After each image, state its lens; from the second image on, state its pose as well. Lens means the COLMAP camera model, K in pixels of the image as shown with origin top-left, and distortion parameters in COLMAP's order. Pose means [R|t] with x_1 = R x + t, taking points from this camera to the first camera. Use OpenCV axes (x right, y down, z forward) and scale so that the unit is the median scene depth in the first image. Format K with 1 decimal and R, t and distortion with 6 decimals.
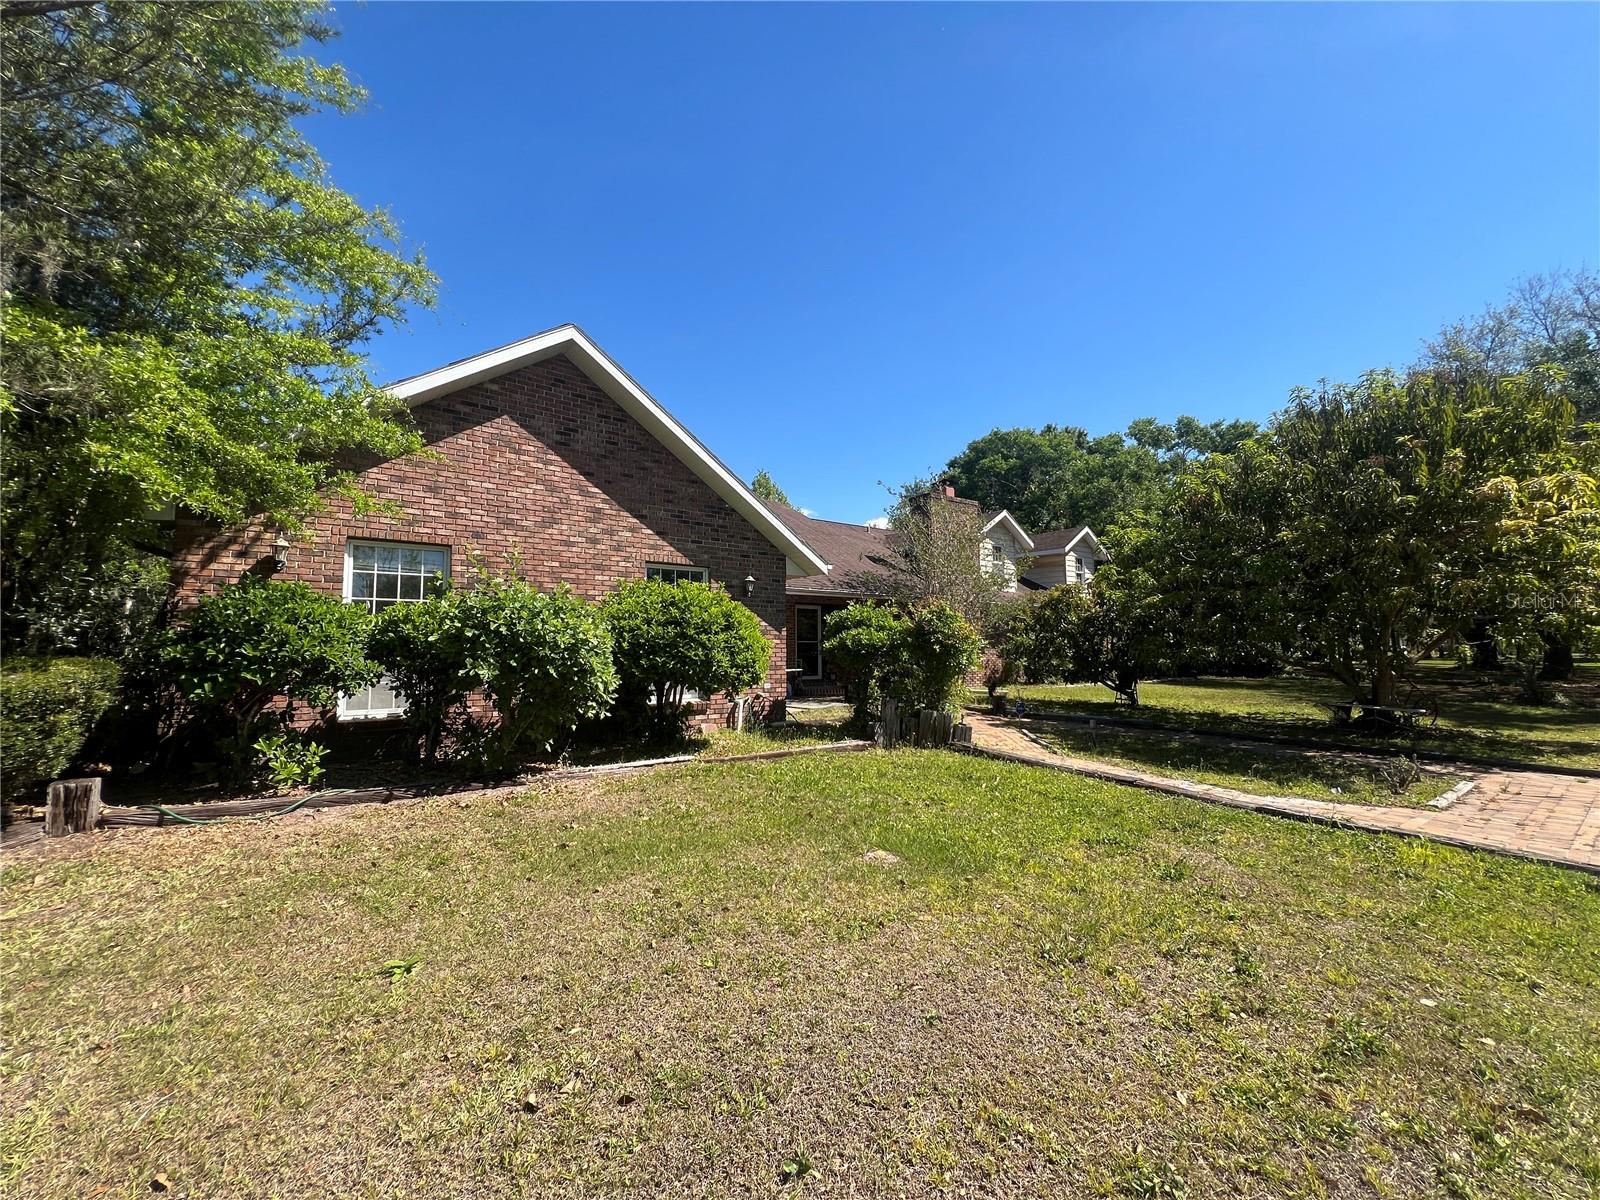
lens RADIAL K [[639.8, 0, 800.0], [0, 639.8, 600.0], [0, 0, 1]] dist [-0.002235, -0.000124]
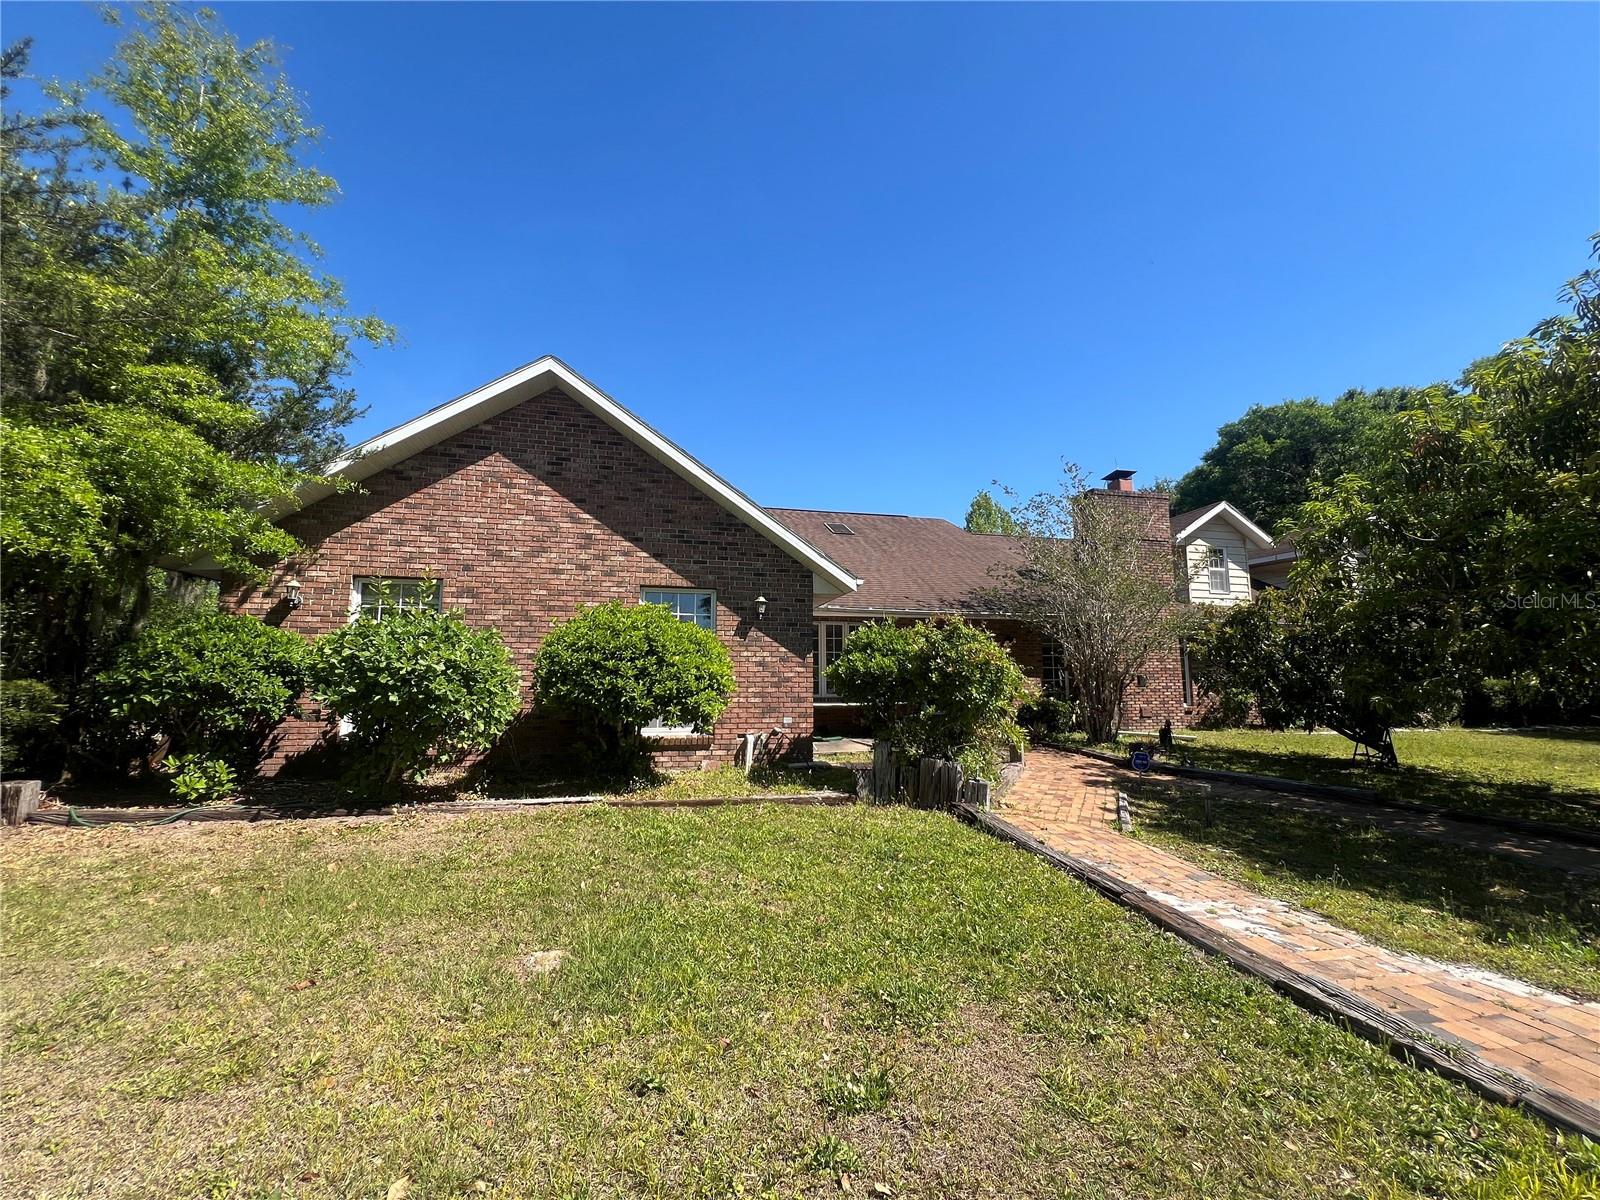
lens RADIAL K [[639.8, 0, 800.0], [0, 639.8, 600.0], [0, 0, 1]] dist [-0.002235, -0.000124]
pose [[0.920146, -0.044906, -0.388992, 0.373397], [0.025679, 0.998184, -0.054489, 0.020850], [0.390733, 0.040149, 0.919628, 0.228871]]
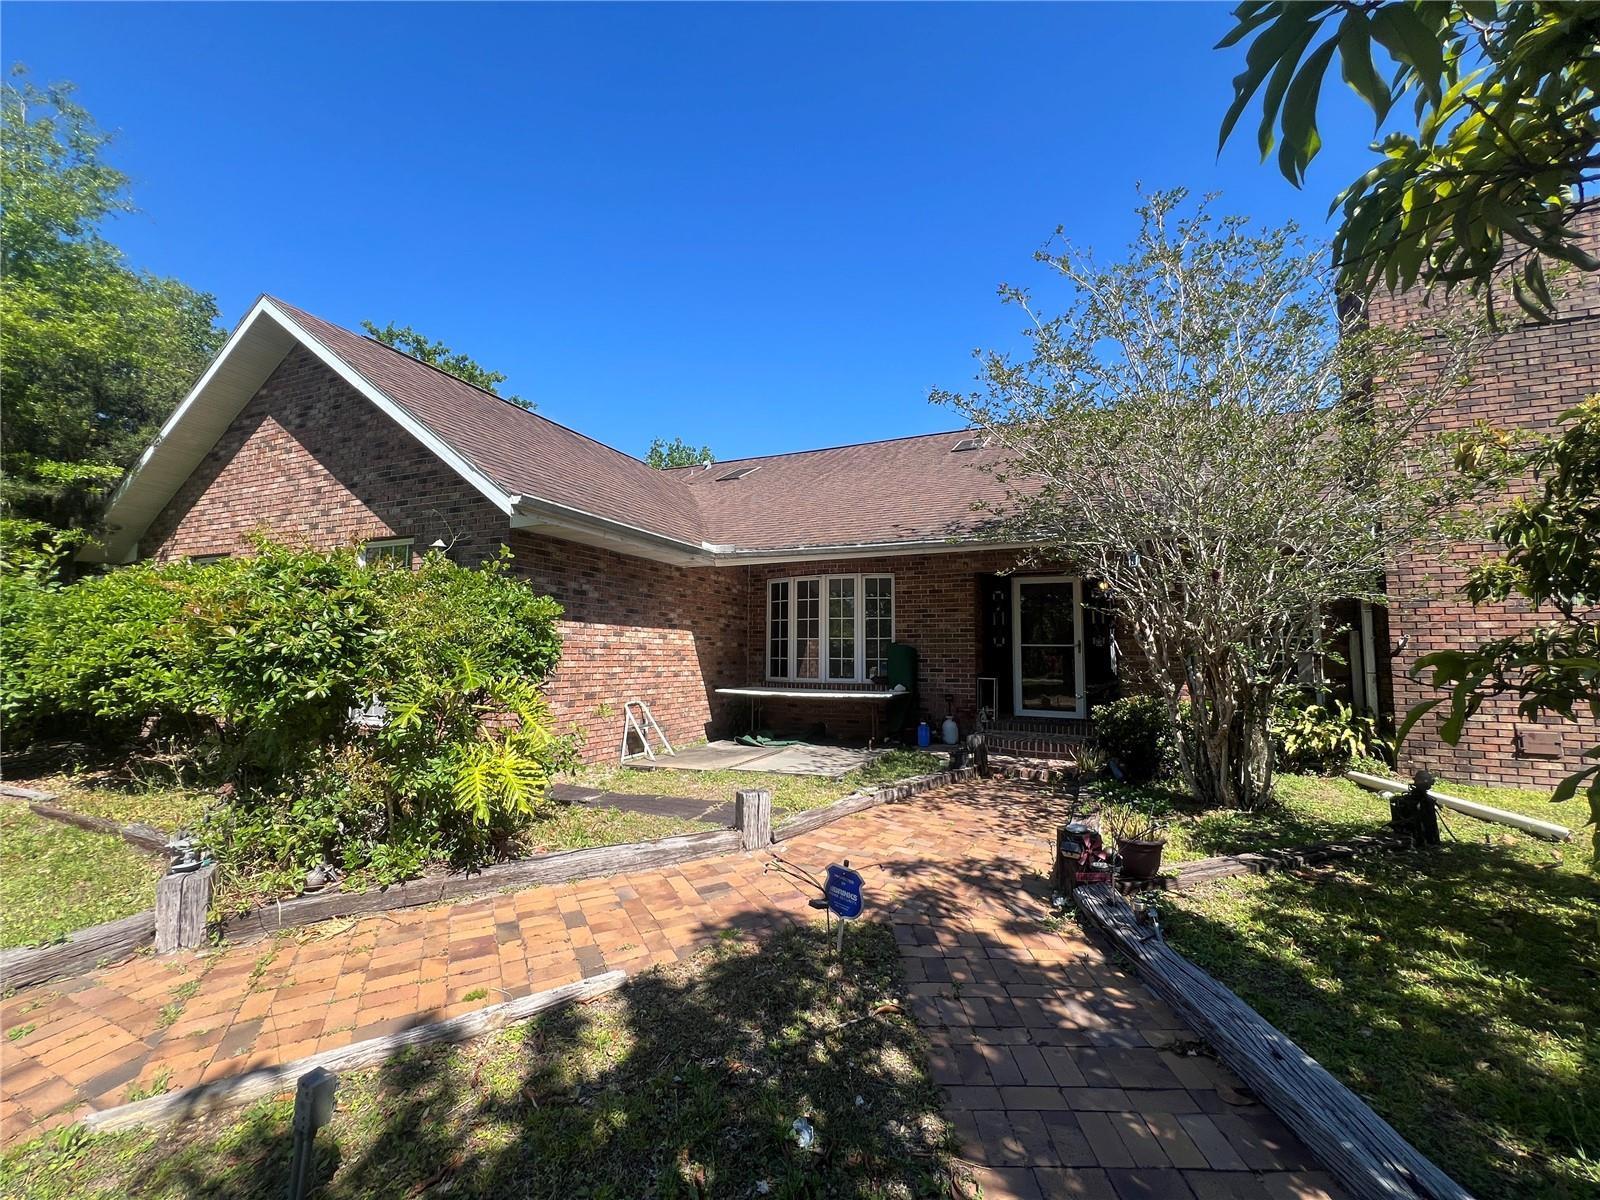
lens RADIAL K [[640.4, 0, 800.0], [0, 640.4, 600.0], [0, 0, 1]] dist [-0.000464, -0.000070]
pose [[0.505193, -0.067993, -0.860324, 0.757863], [0.054337, 0.997420, -0.046921, 0.084565], [0.861294, -0.023043, 0.507584, 1.145281]]
